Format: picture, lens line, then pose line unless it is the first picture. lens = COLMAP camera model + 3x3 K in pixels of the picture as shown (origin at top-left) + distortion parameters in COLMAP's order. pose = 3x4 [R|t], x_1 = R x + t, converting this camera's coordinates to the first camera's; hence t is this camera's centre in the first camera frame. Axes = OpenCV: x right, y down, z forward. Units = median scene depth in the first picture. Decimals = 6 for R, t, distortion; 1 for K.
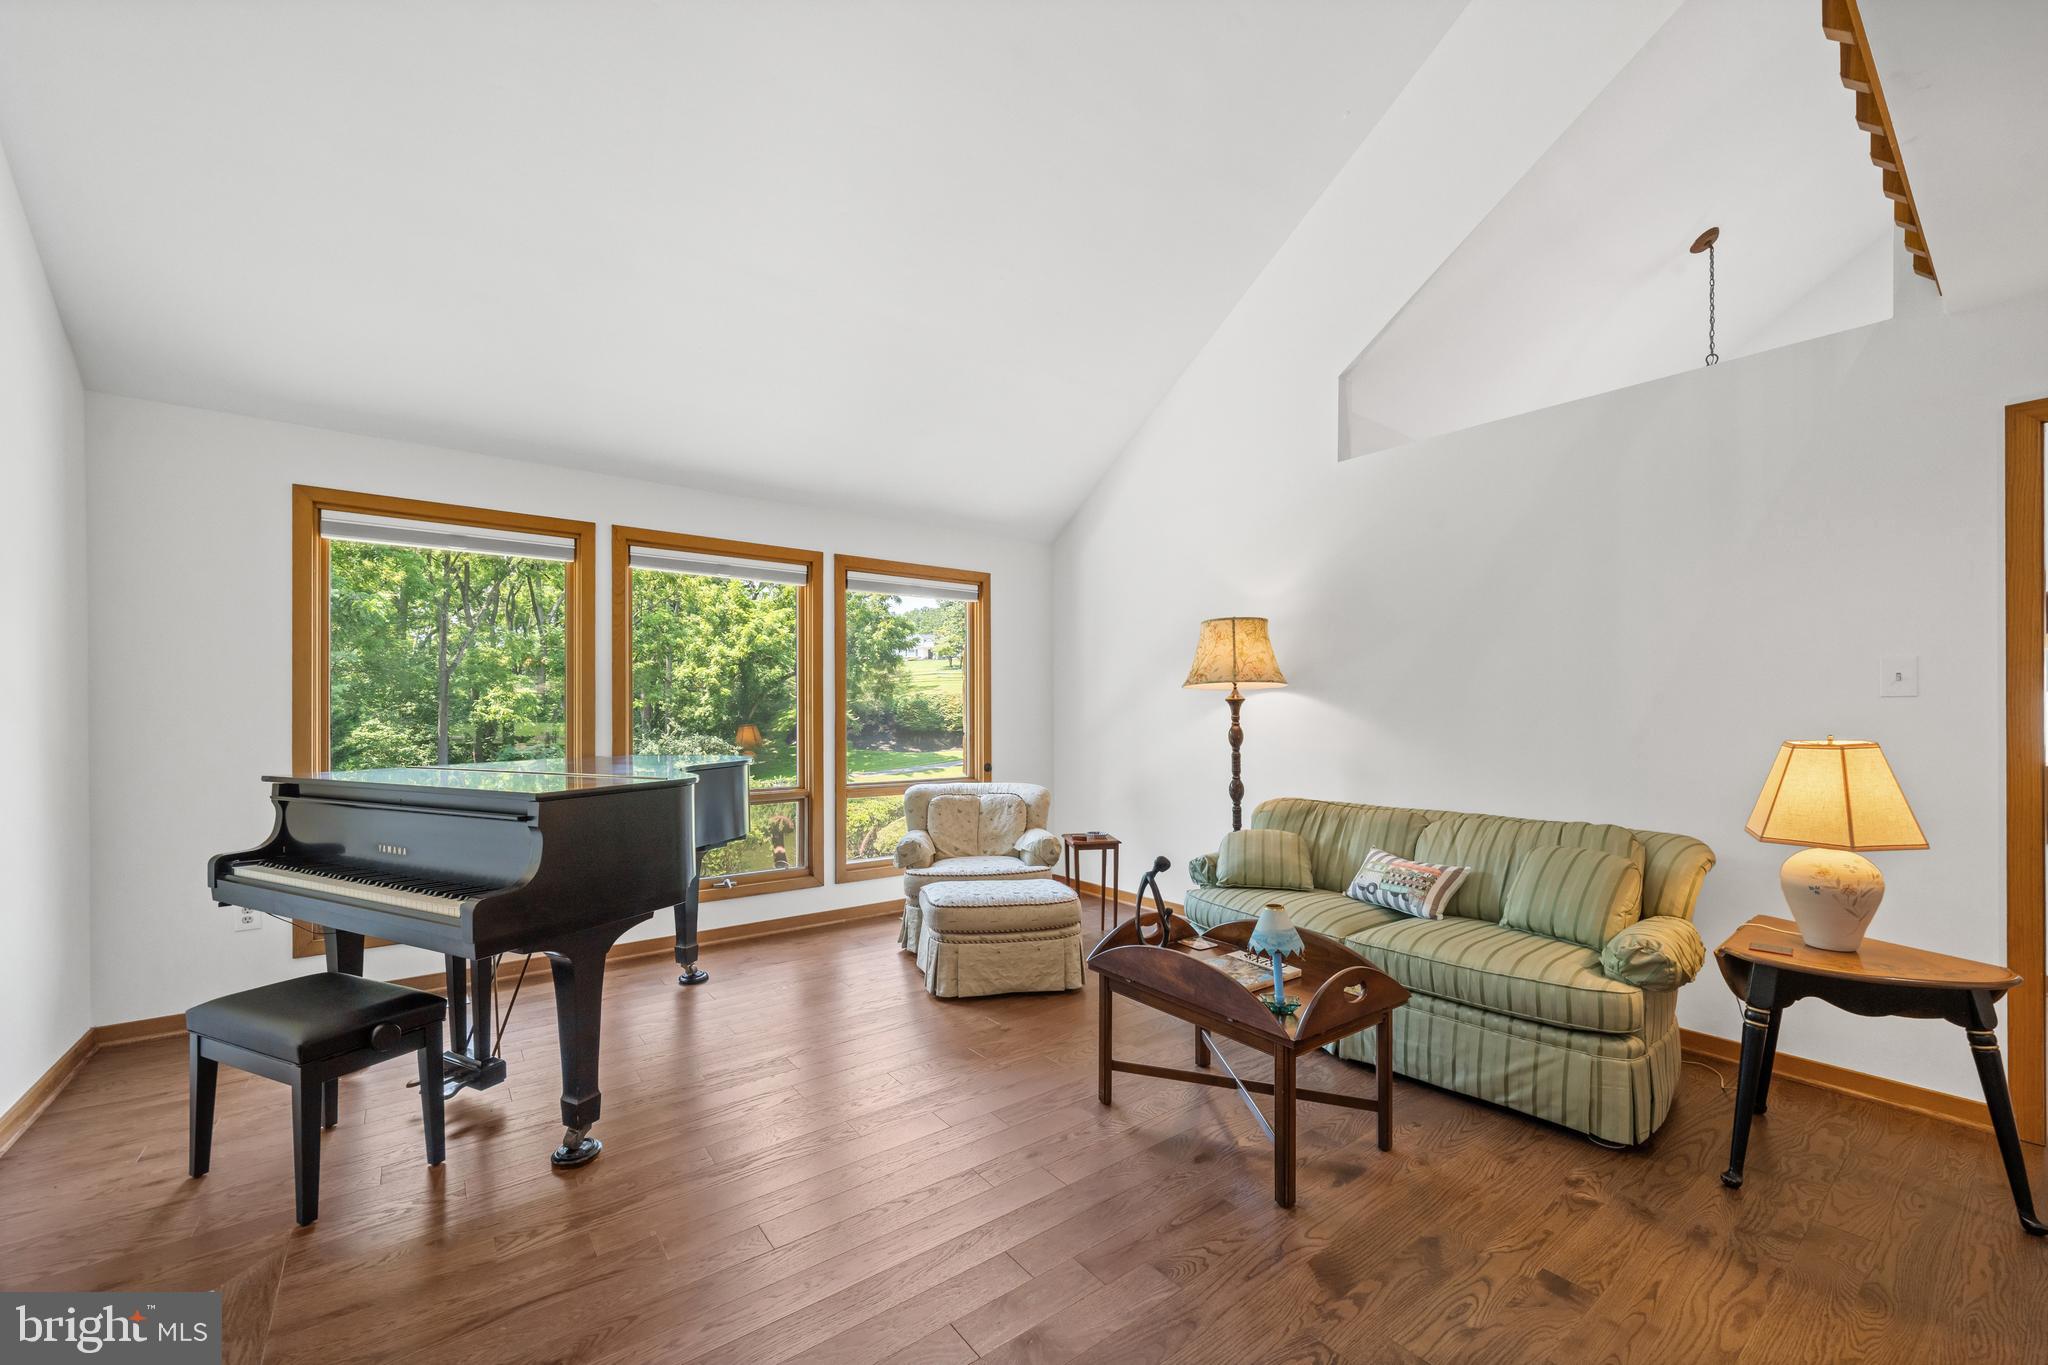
lens RADIAL K [[804.8, 0, 1025.2], [0, 804.8, 716.6], [0, 0, 1]] dist [-0.001356, -0.000062]
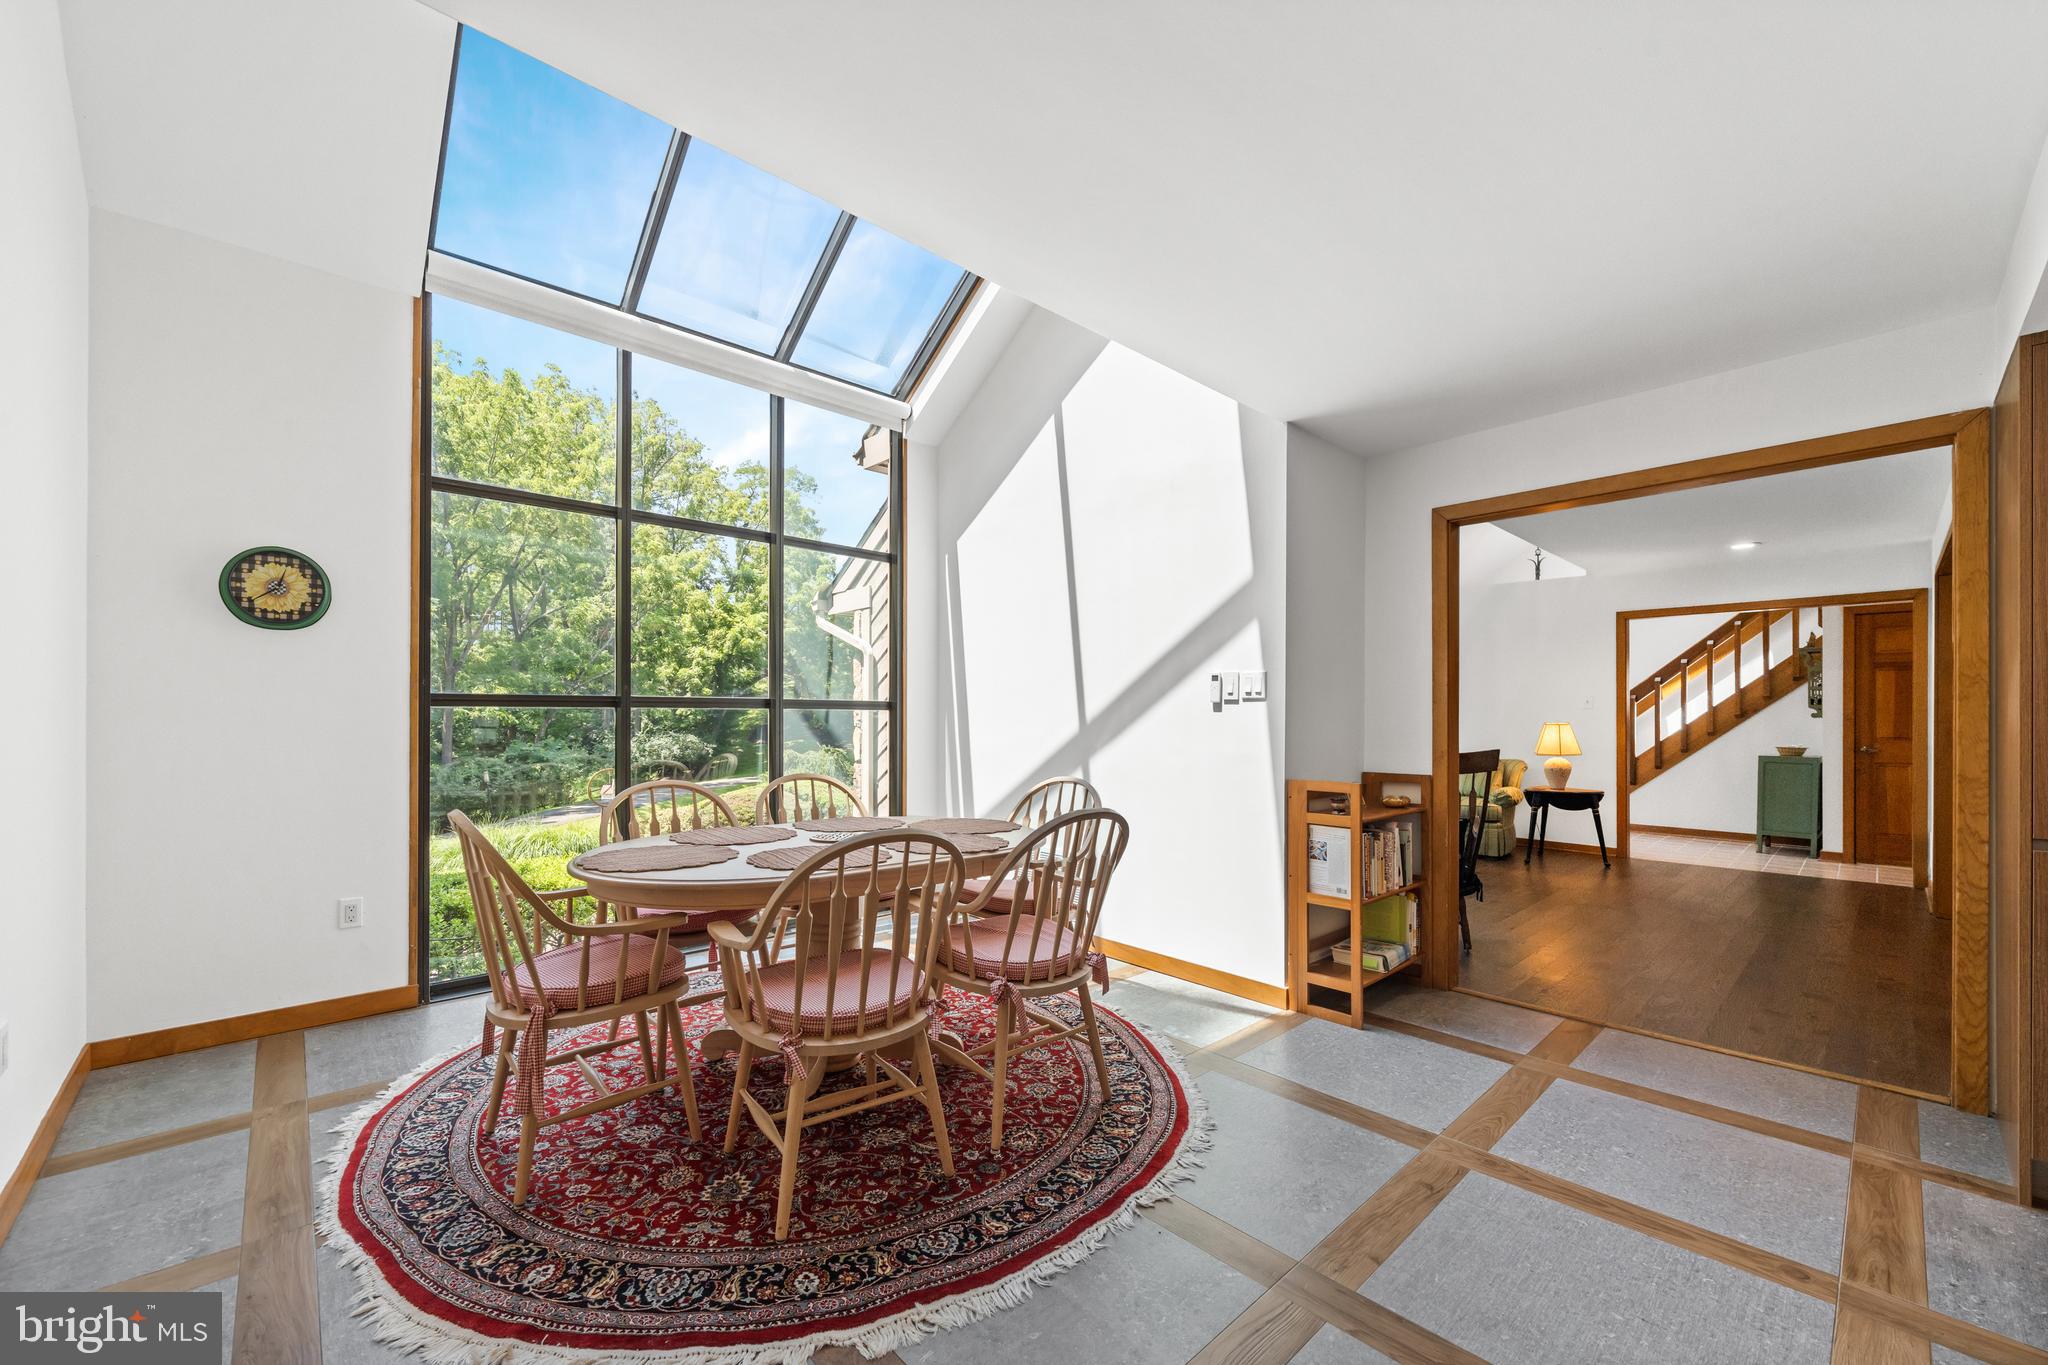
lens RADIAL K [[801.9, 0, 1022.4], [0, 801.9, 715.1], [0, 0, 1]] dist [0.000933, 0.000142]
pose [[0.996157, 0.007083, 0.087297, -0.715327], [-0.006779, 0.999970, -0.003786, 0.013085], [-0.087321, 0.003180, 0.996175, -1.022293]]
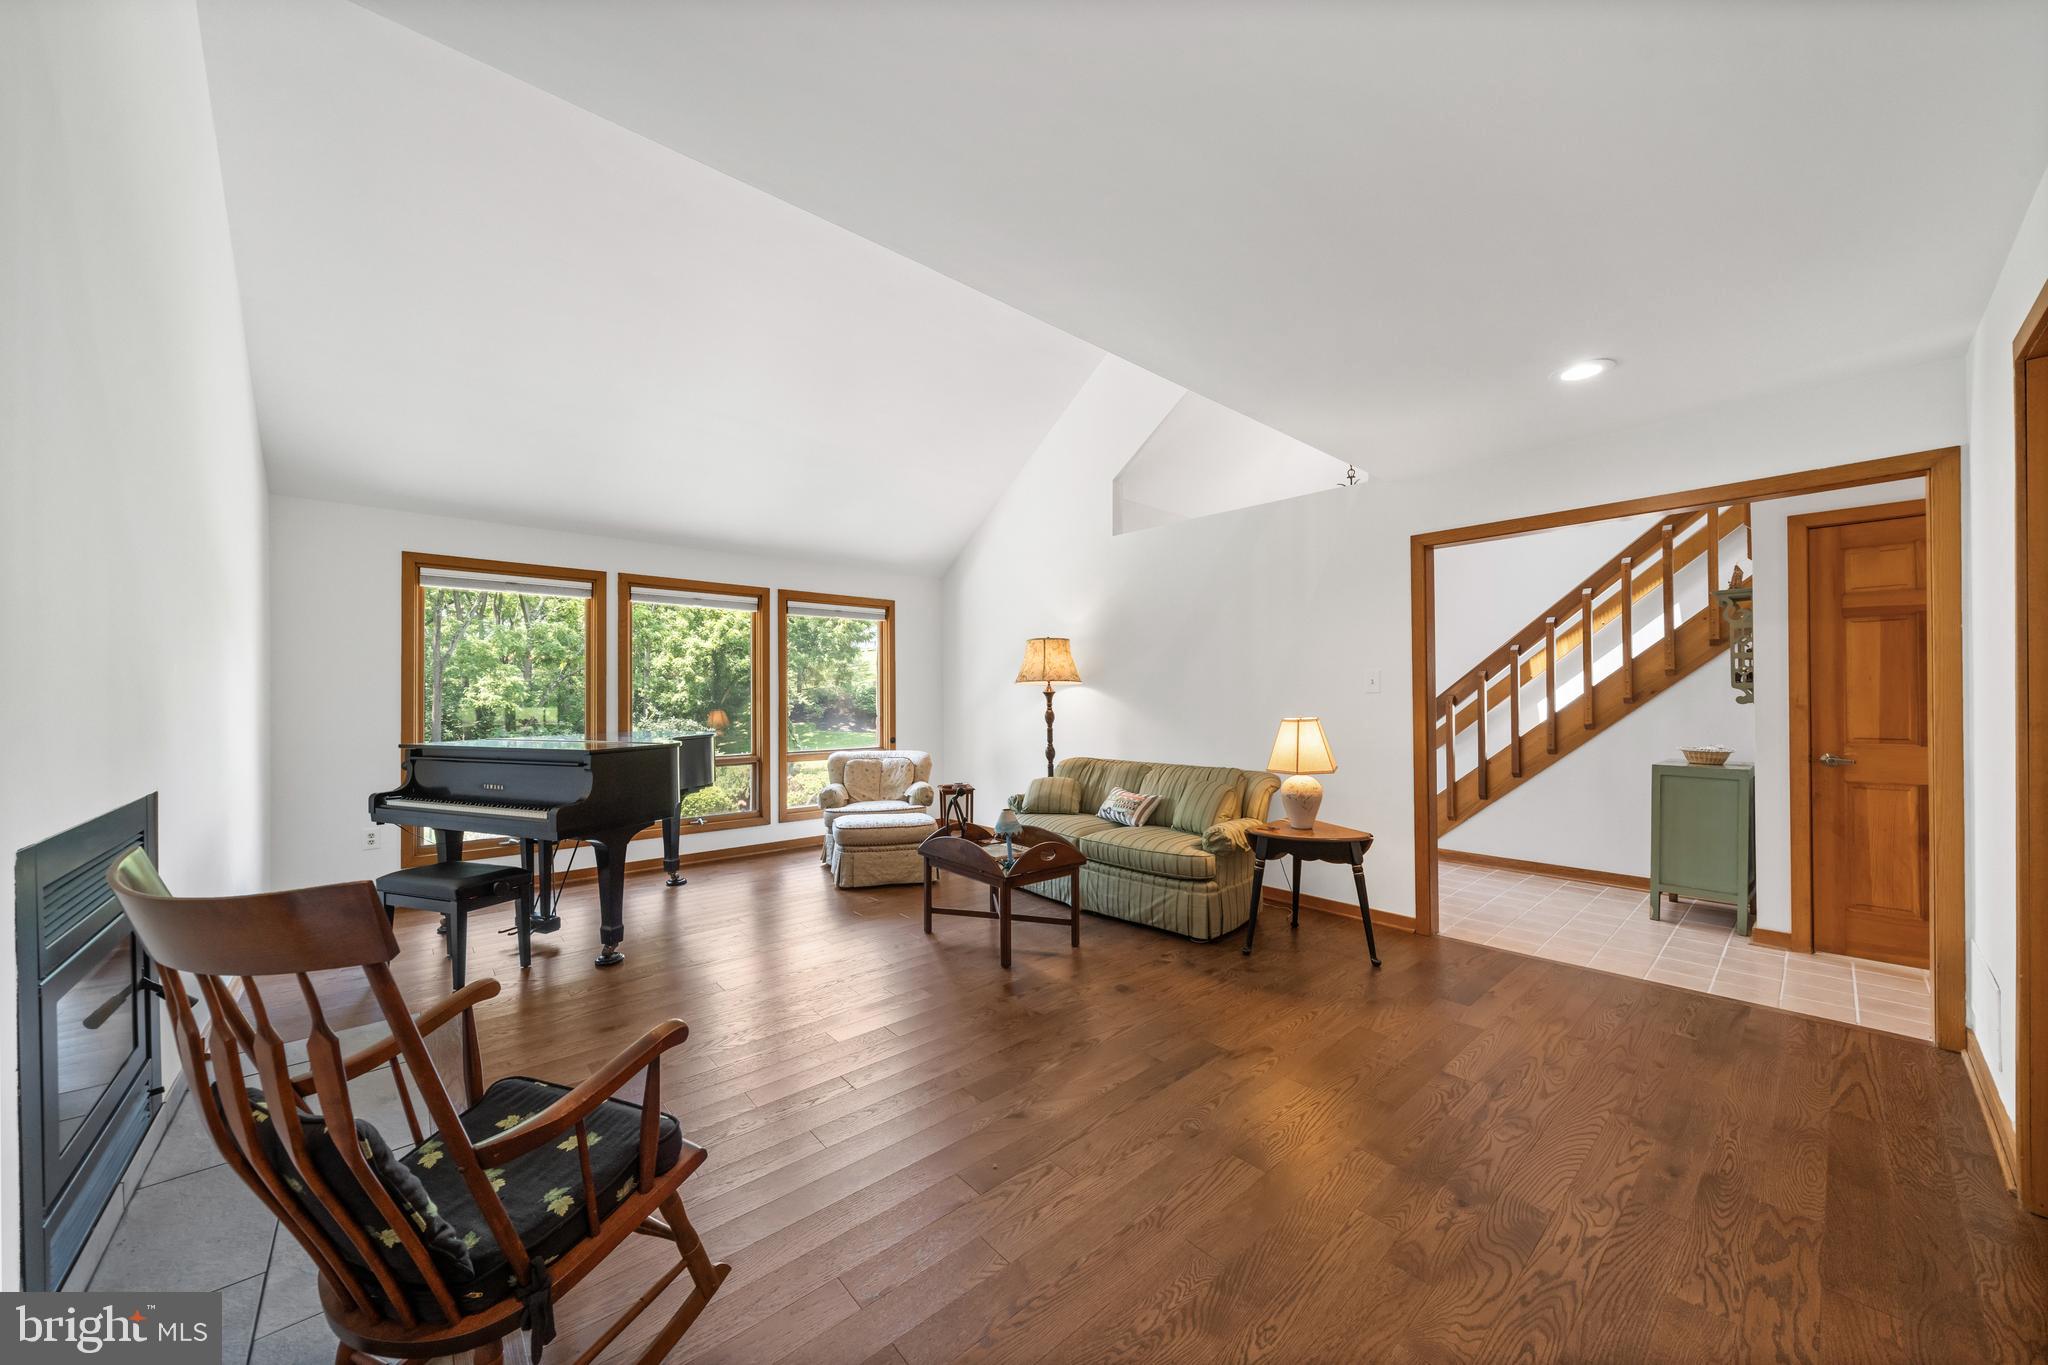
lens RADIAL K [[717.0, 0, 1021.2], [0, 717.0, 695.2], [0, 0, 1]] dist [0.000128, -0.000062]
pose [[0.997900, -0.002490, 0.064731, 0.125564], [0.002966, 0.999969, -0.007270, -0.006424], [-0.064711, 0.007446, 0.997876, -0.331856]]
